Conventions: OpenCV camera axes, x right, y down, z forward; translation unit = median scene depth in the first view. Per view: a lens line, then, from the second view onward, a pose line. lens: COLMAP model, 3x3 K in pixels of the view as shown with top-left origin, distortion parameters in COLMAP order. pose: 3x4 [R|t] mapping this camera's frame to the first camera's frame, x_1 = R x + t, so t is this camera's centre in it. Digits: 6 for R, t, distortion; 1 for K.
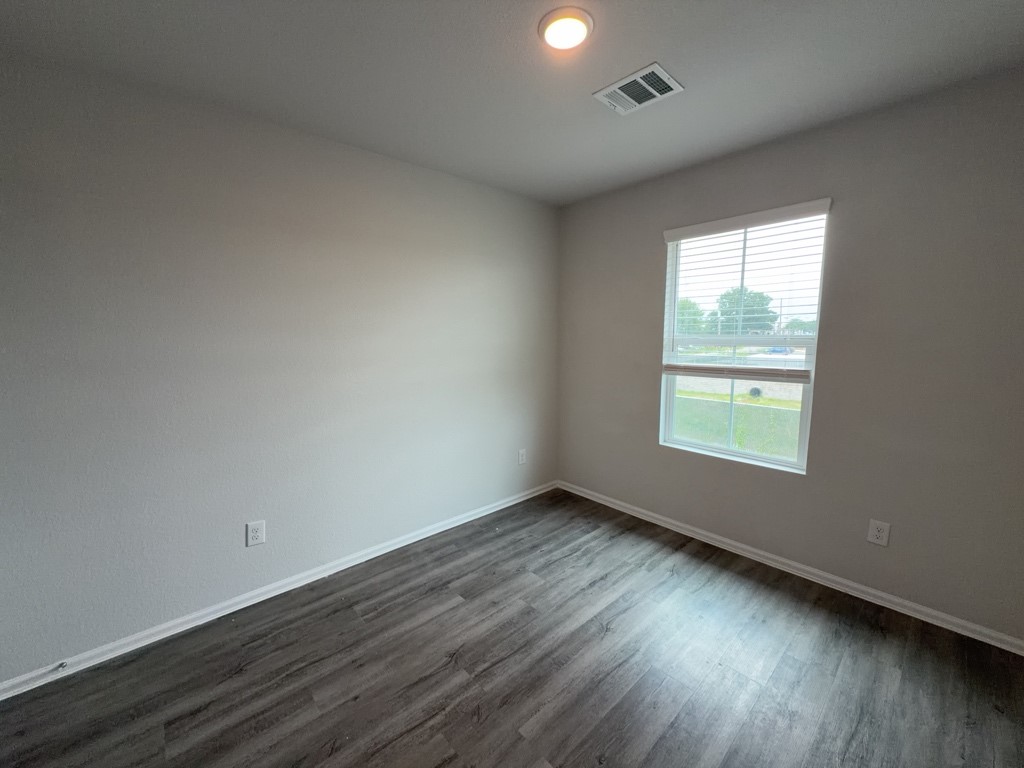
lens RADIAL K [[408.6, 0, 511.1], [0, 408.6, 383.4], [0, 0, 1]] dist [0.002284, 0.000295]
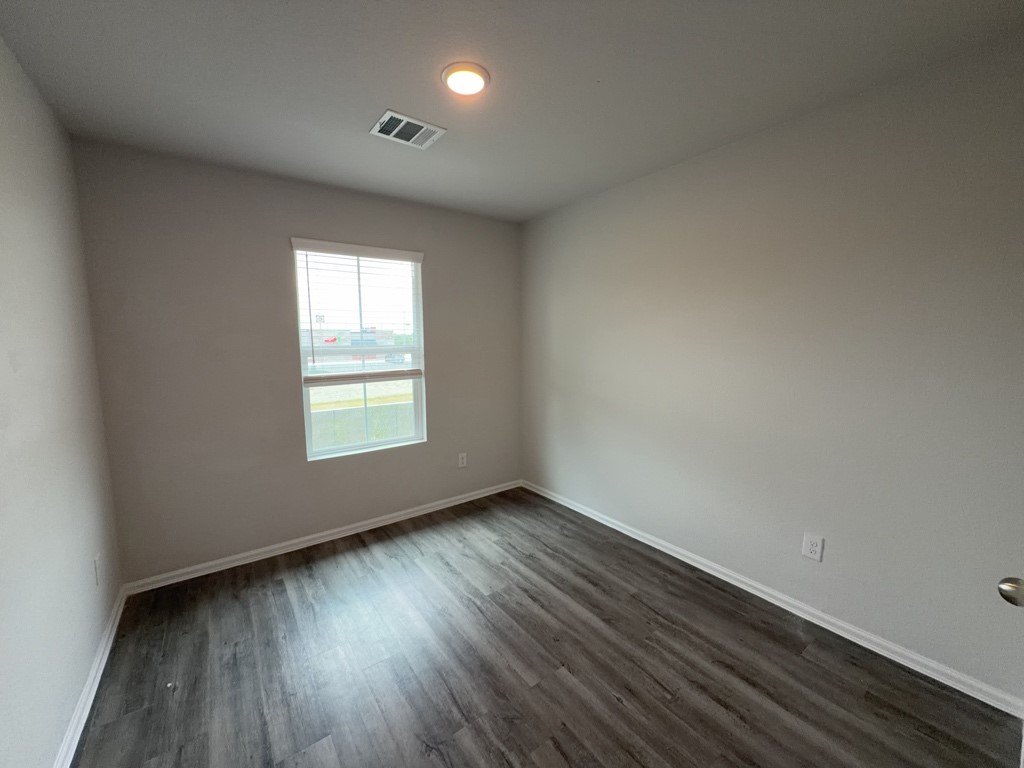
lens RADIAL K [[408.6, 0, 511.1], [0, 408.6, 383.4], [0, 0, 1]] dist [0.002284, 0.000295]
pose [[0.098287, -0.101769, 0.989941, -0.638867], [0.130368, 0.987501, 0.088574, -0.065158], [-0.986582, 0.120351, 0.110326, 0.506119]]
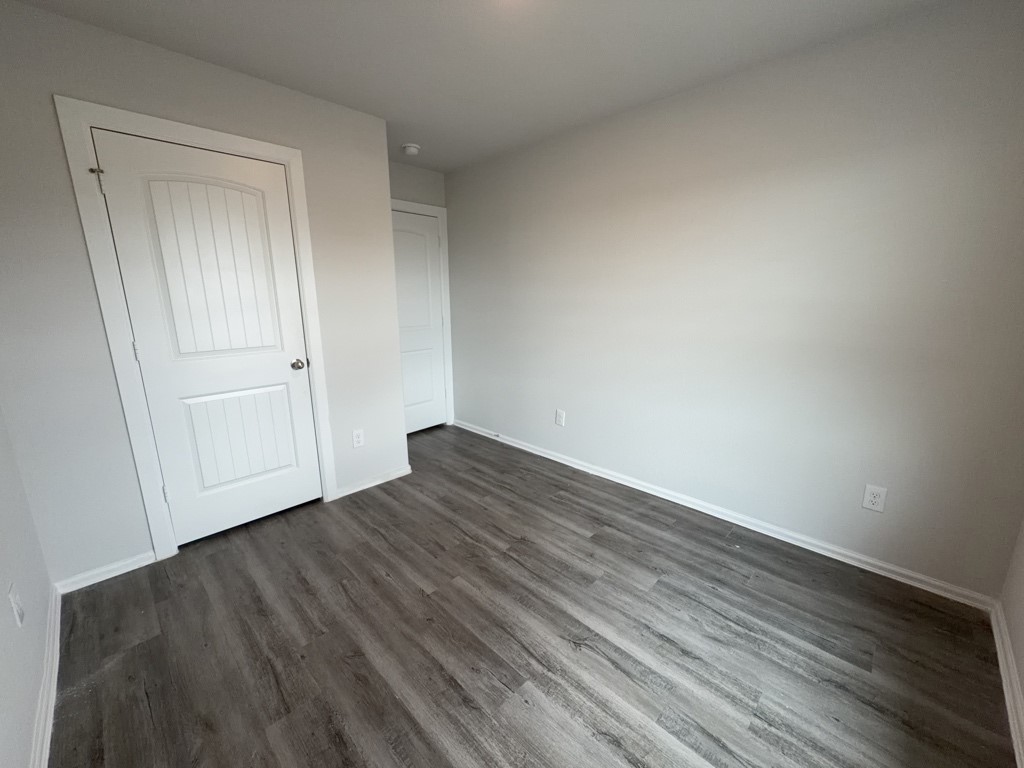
lens RADIAL K [[408.6, 0, 511.1], [0, 408.6, 383.4], [0, 0, 1]] dist [0.002284, 0.000295]
pose [[0.066471, 0.222273, -0.972716, 0.748950], [-0.118137, 0.969768, 0.213526, -0.058721], [0.990770, 0.100721, 0.090720, 0.603256]]
